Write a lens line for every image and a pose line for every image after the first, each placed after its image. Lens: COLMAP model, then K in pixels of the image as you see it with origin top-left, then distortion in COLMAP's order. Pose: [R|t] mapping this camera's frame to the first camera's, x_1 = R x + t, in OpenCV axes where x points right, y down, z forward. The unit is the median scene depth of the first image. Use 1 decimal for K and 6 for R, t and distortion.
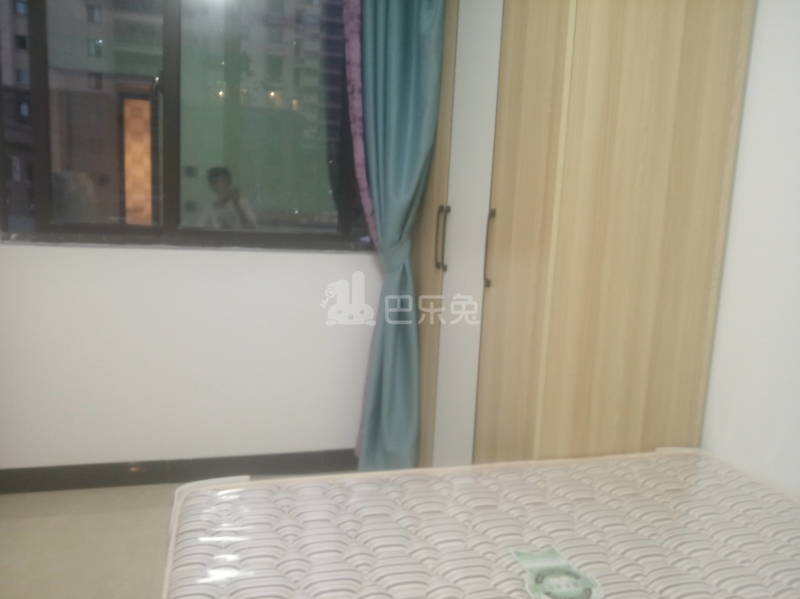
lens RADIAL K [[615.0, 0, 407.5], [0, 615.0, 296.0], [0, 0, 1]] dist [0.036038, -0.008502]
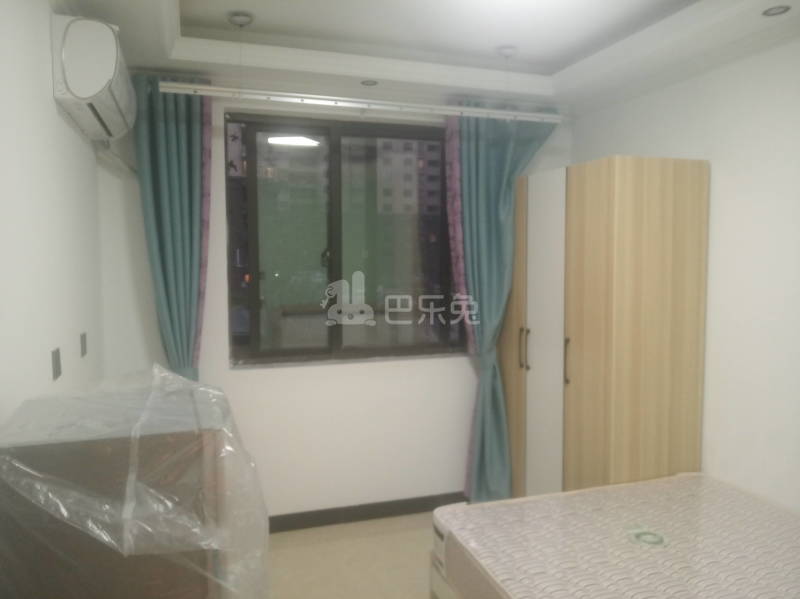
lens RADIAL K [[615.0, 0, 393.4], [0, 615.0, 306.0], [0, 0, 1]] dist [0.036038, -0.008502]
pose [[0.997730, -0.063726, 0.021789, -0.397040], [0.064818, 0.996448, -0.053757, -0.180912], [-0.018286, 0.055048, 0.998316, -0.749739]]
